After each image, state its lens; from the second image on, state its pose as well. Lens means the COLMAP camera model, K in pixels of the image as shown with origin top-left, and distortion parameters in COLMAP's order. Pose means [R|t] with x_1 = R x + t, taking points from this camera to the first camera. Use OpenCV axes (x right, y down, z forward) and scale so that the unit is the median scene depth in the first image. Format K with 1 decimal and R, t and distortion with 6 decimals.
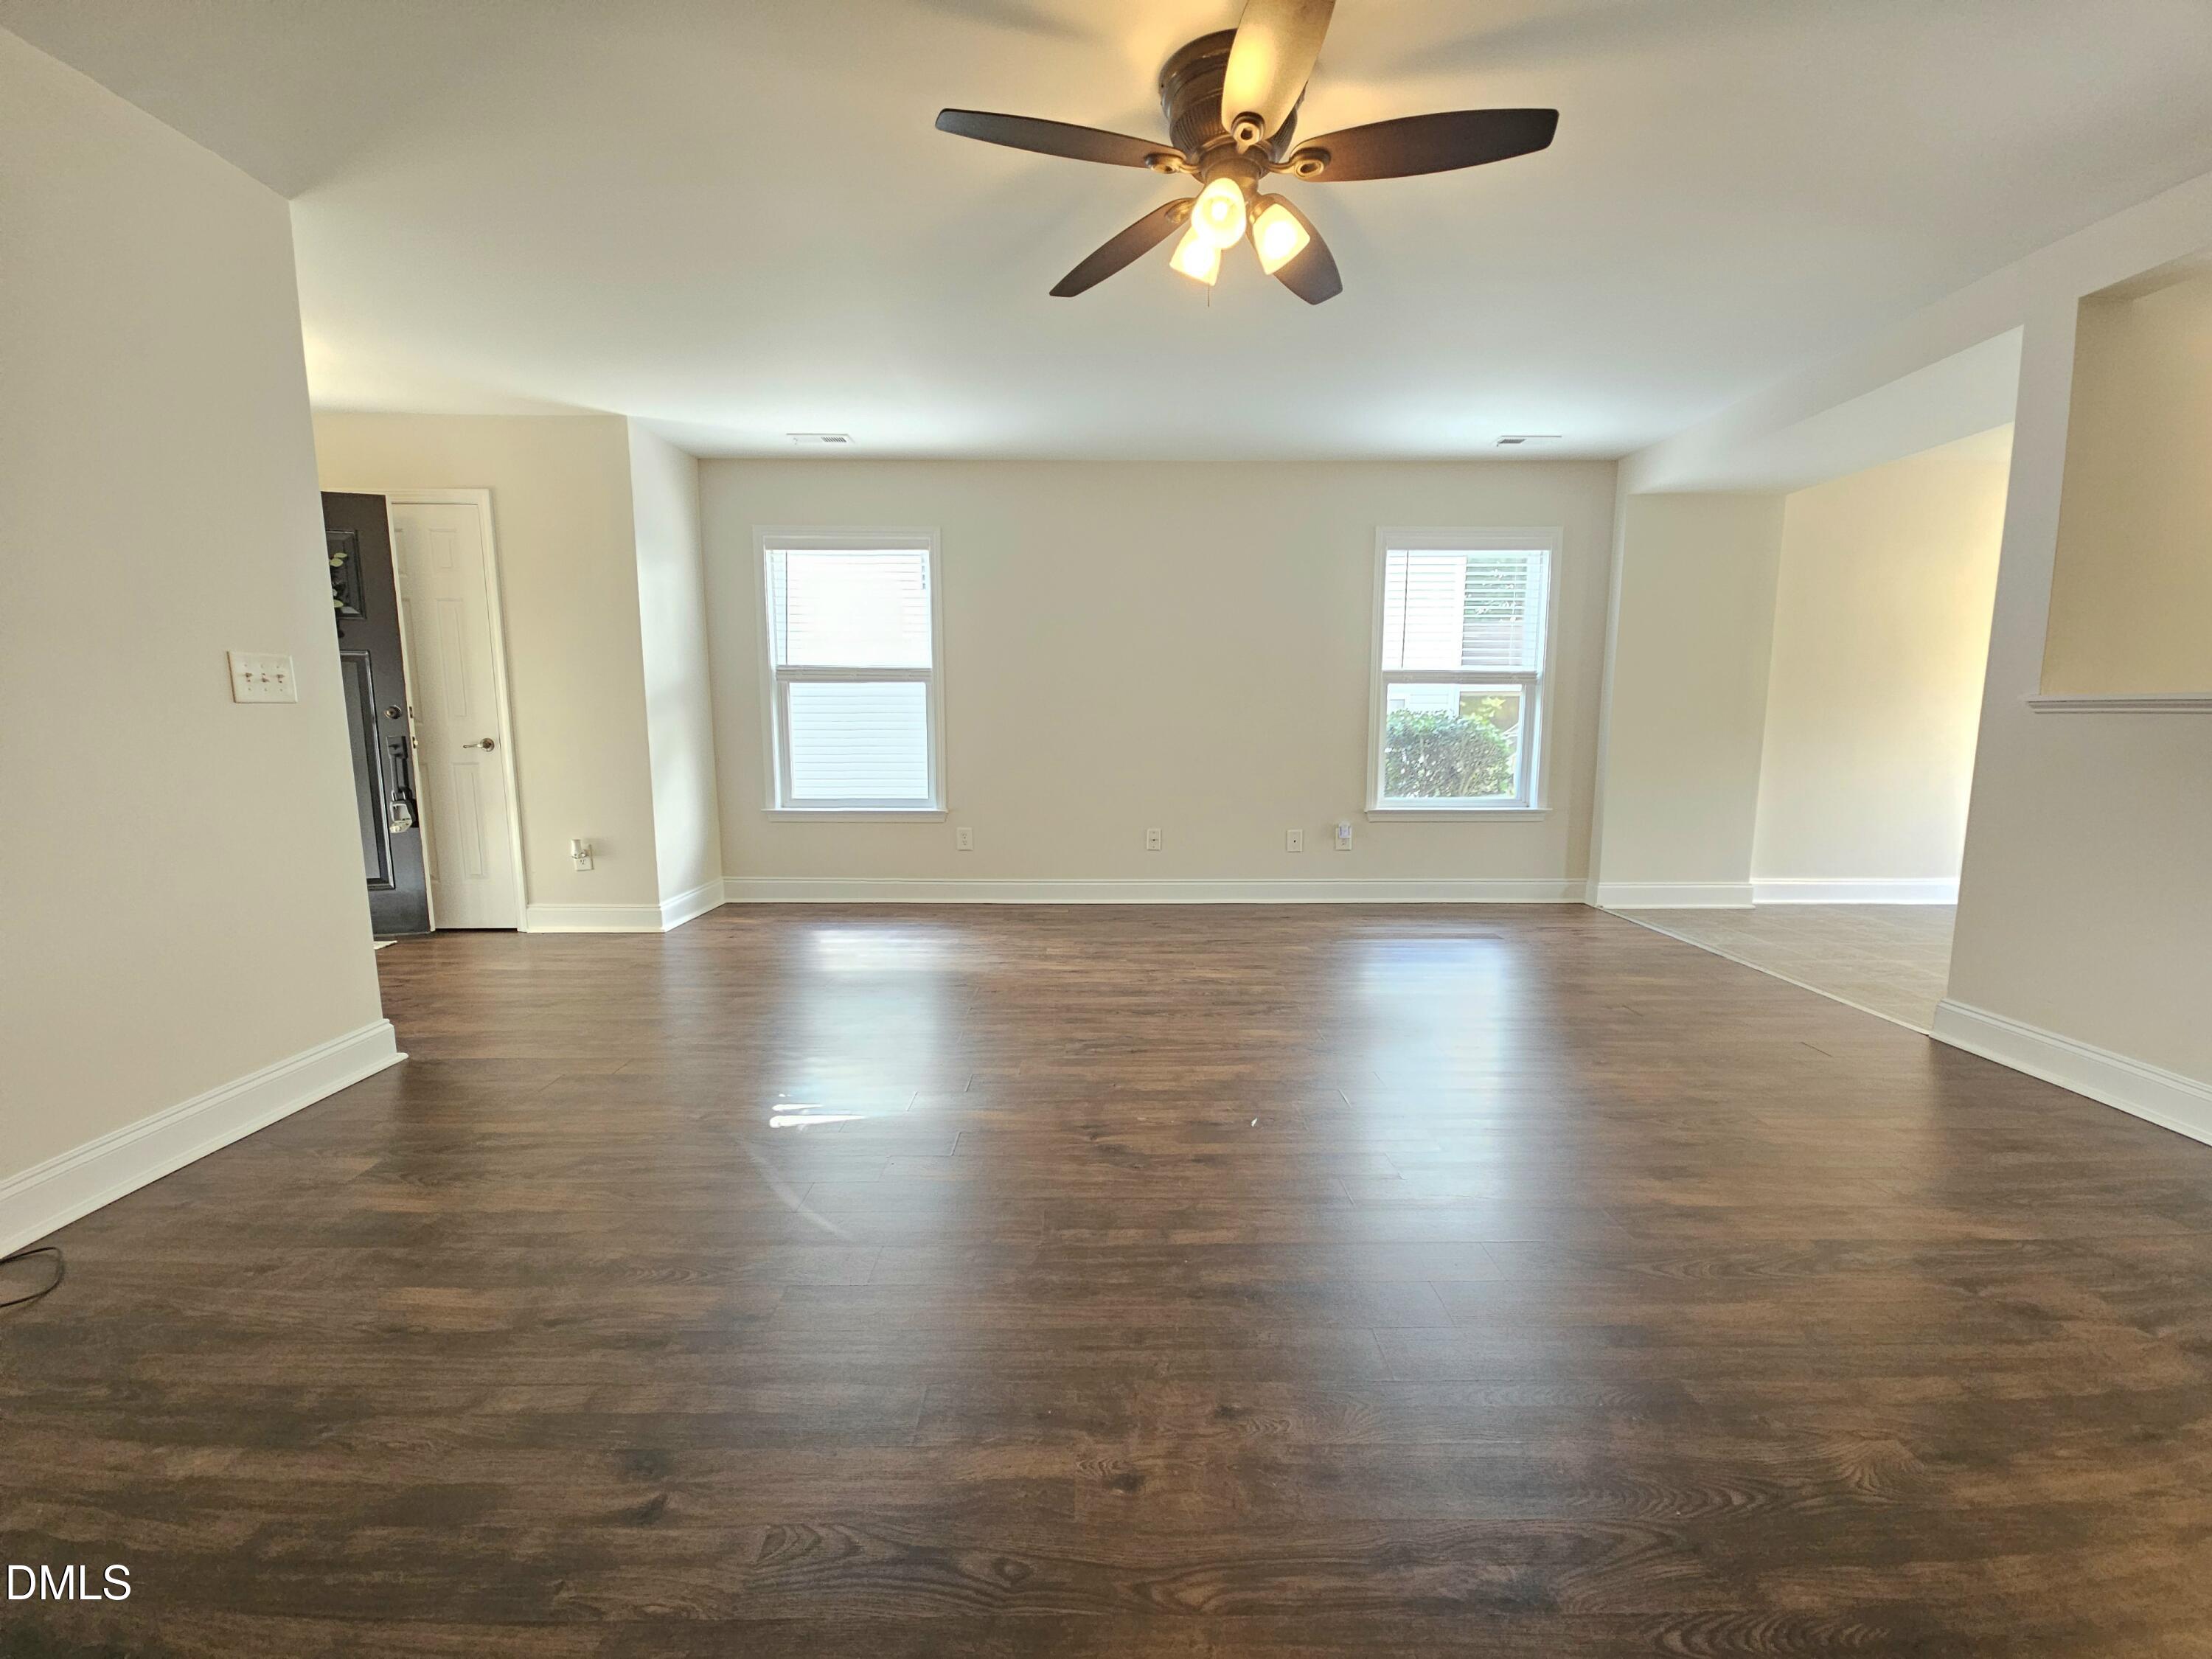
lens RADIAL K [[891.7, 0, 1103.7], [0, 891.7, 838.2], [0, 0, 1]] dist [0.016197, -0.012689]
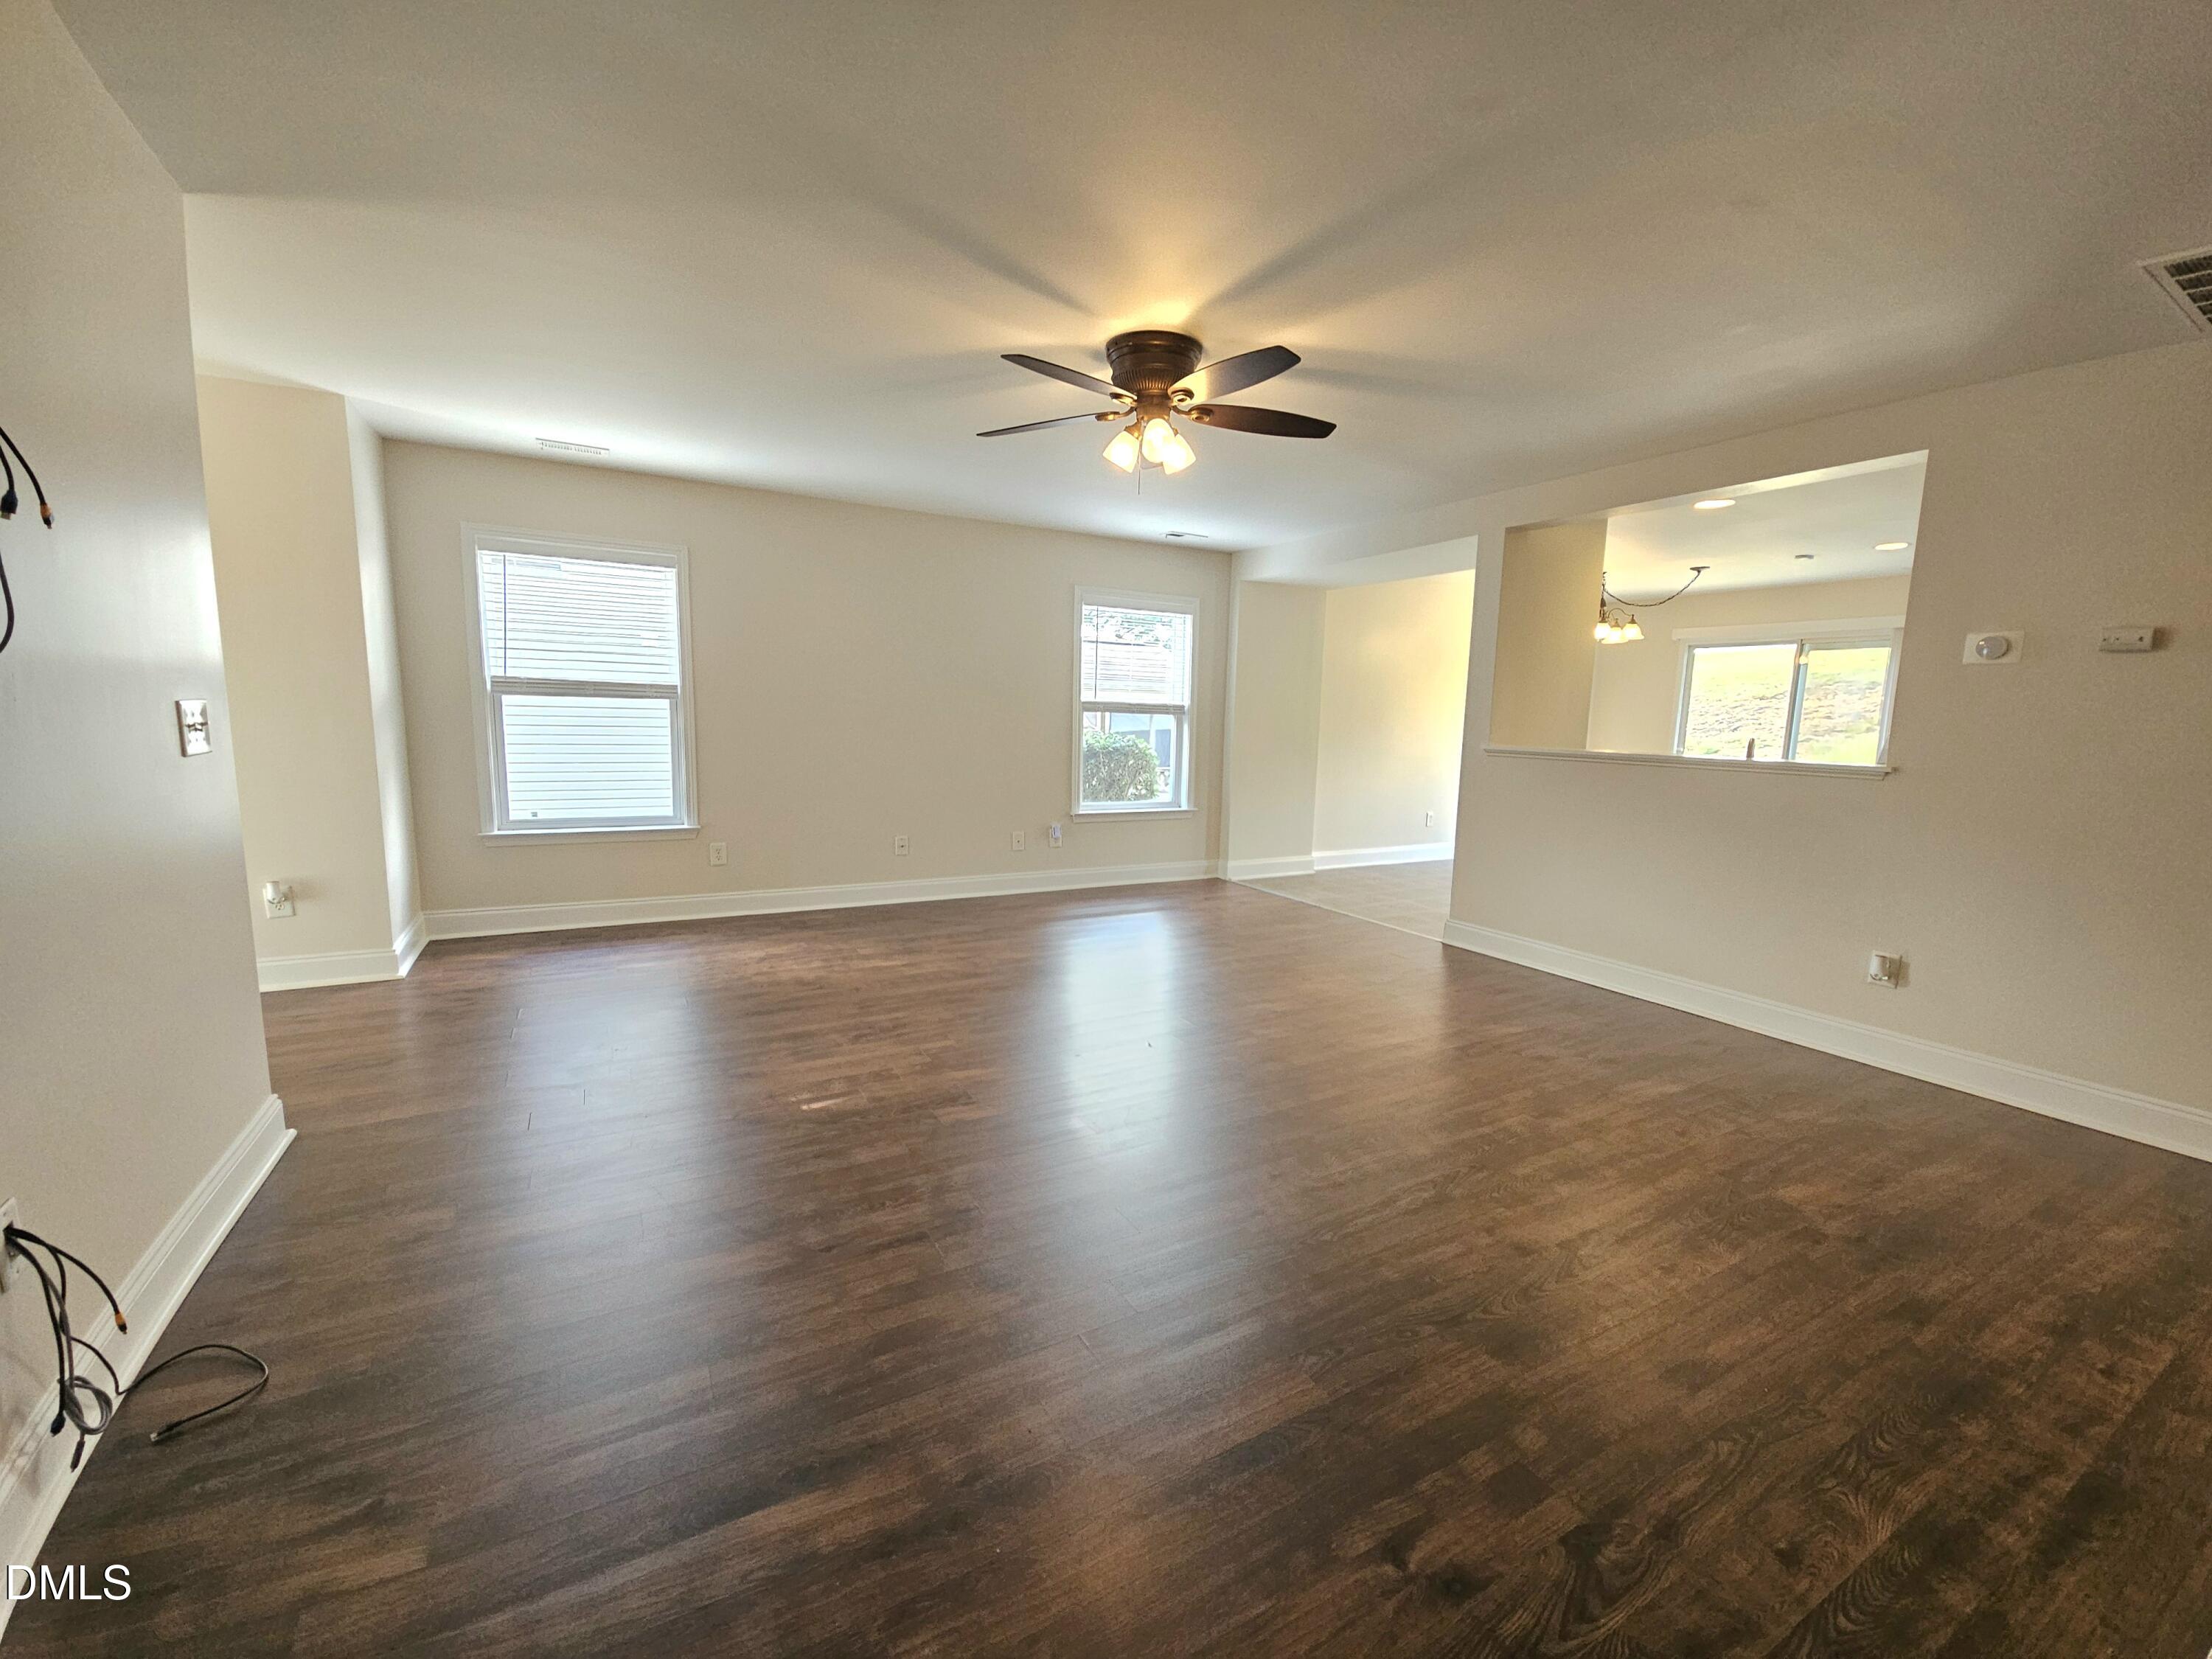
lens RADIAL K [[899.5, 0, 1107.2], [0, 899.5, 841.1], [0, 0, 1]] dist [0.000820, -0.000247]
pose [[0.872432, -0.046684, 0.486501, -0.309282], [0.039153, 0.998904, 0.025640, -0.027020], [-0.487165, -0.003321, 0.873304, -0.125910]]
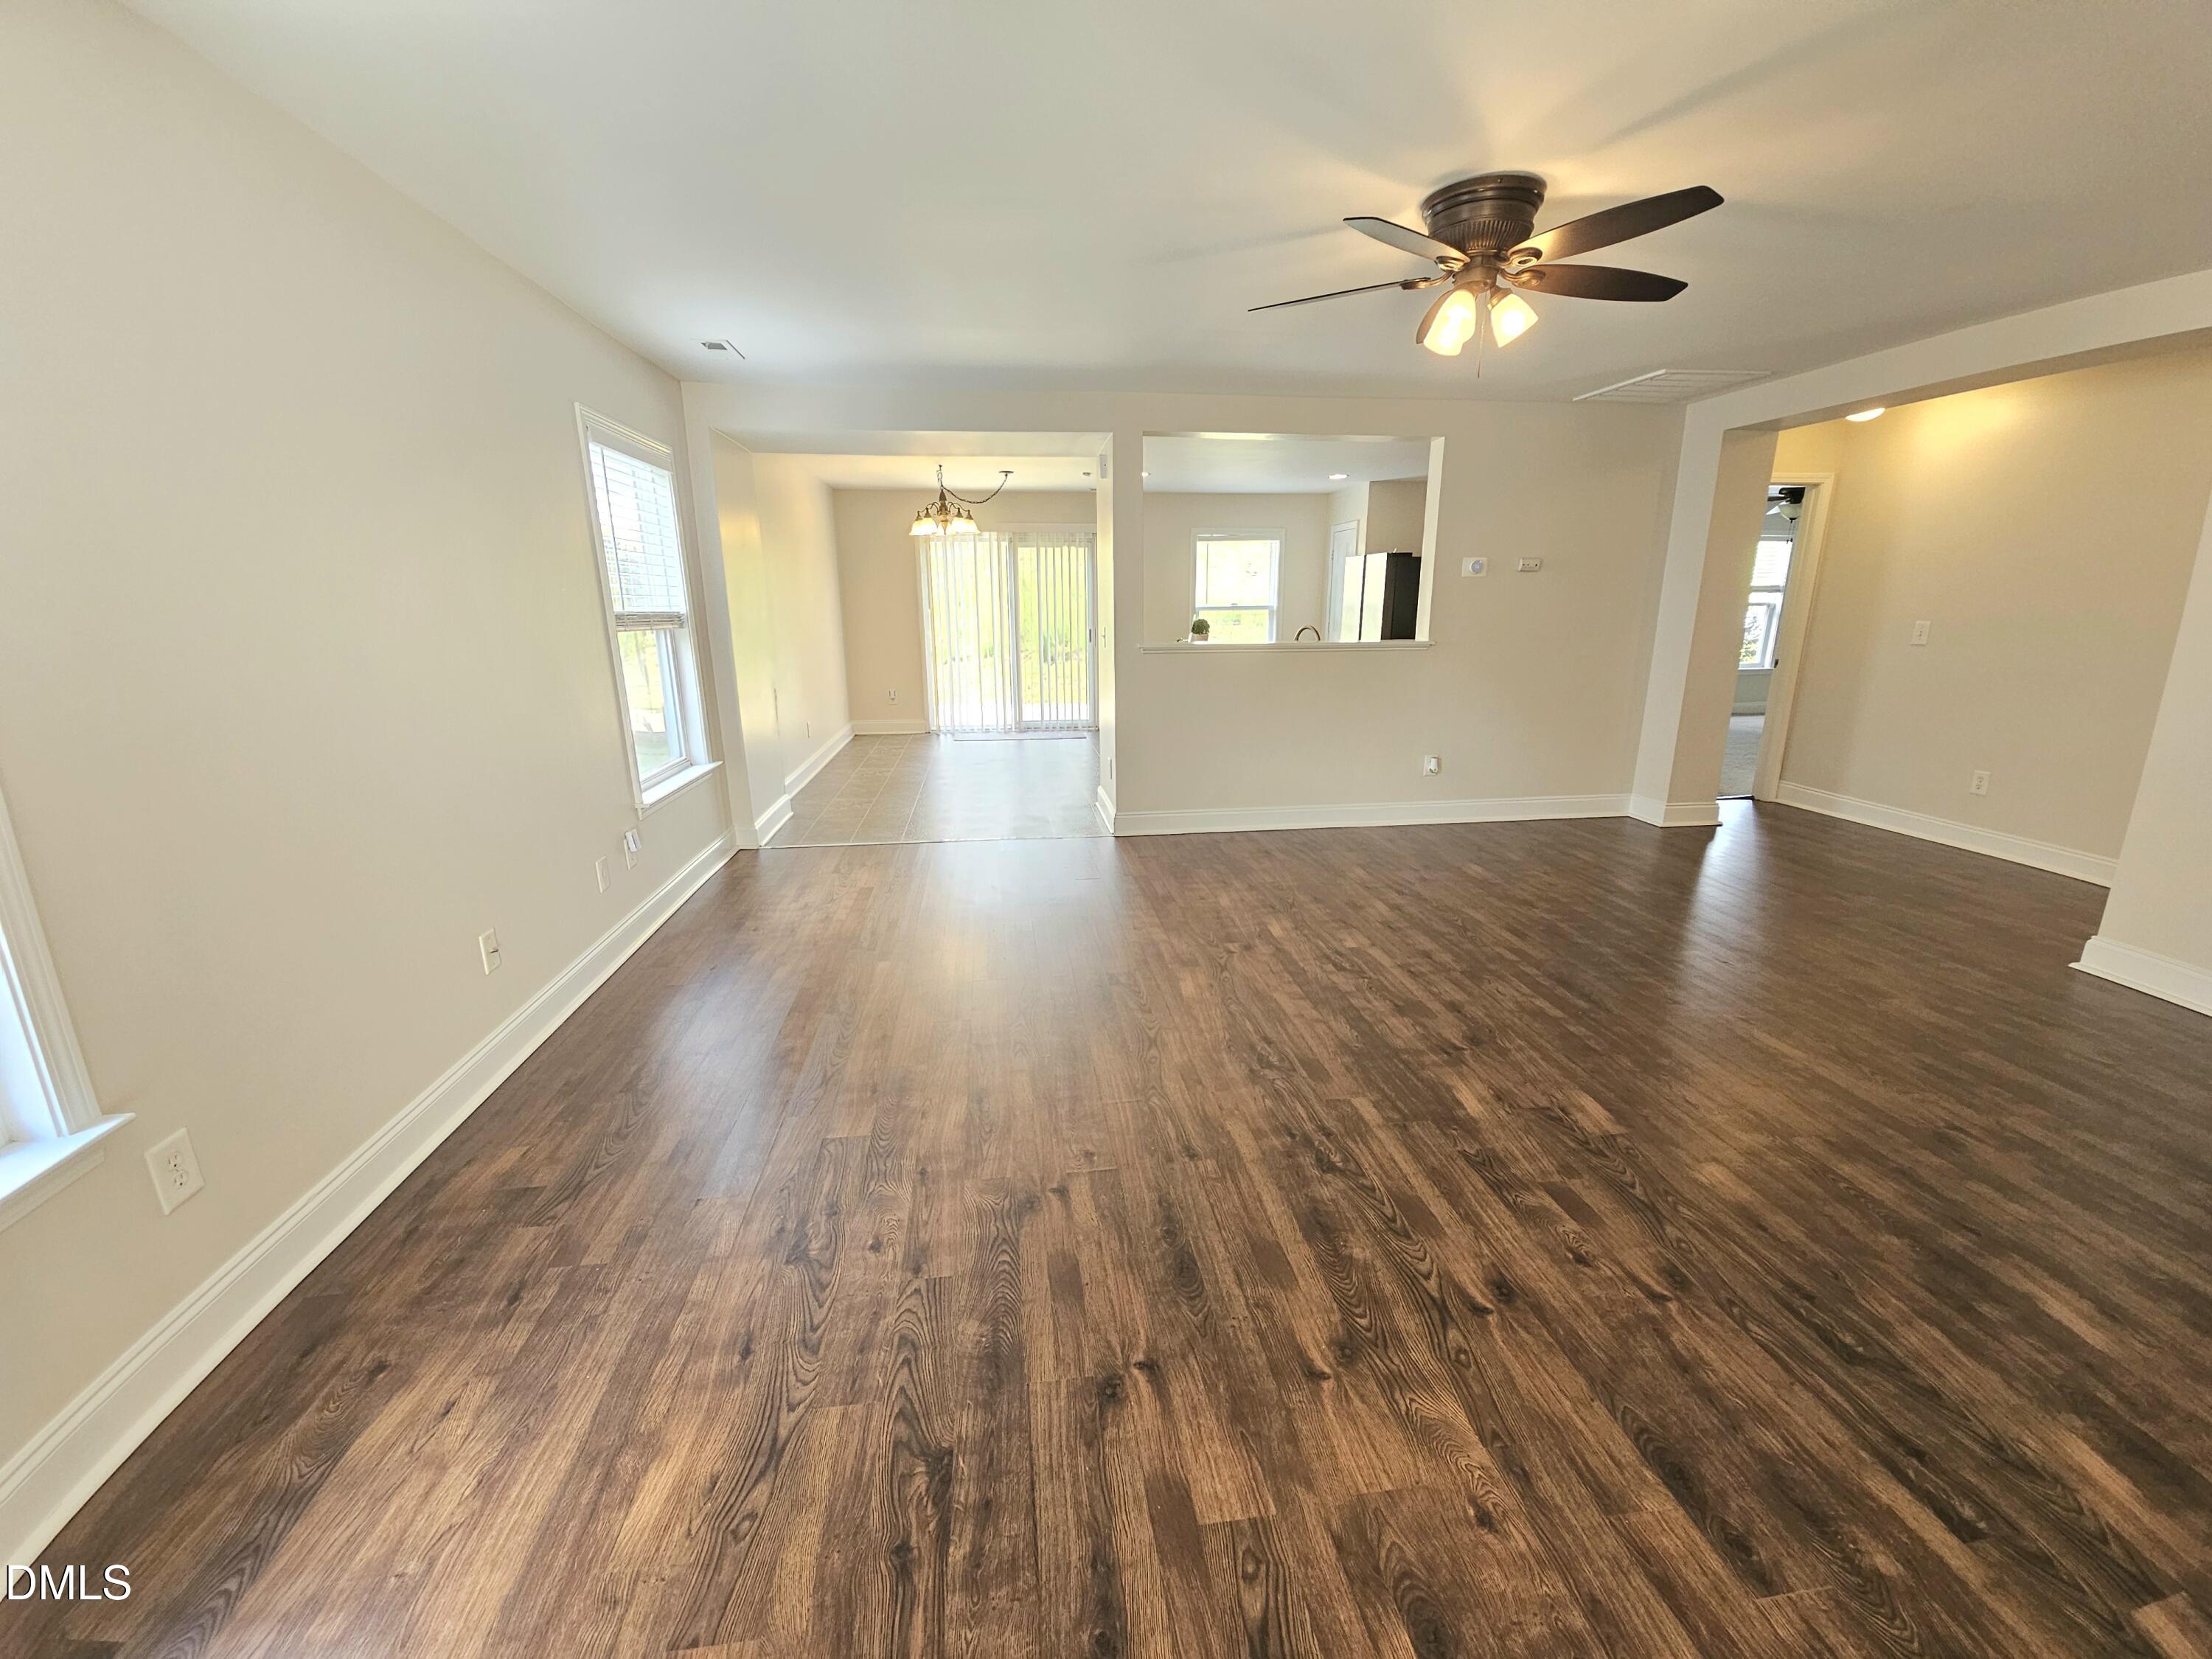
lens RADIAL K [[899.5, 0, 1107.2], [0, 899.5, 841.1], [0, 0, 1]] dist [0.000820, -0.000247]
pose [[-0.122590, -0.256382, 0.958770, -0.549215], [0.137652, 0.952327, 0.272260, -0.177285], [-0.982865, 0.165353, -0.081454, 0.786149]]
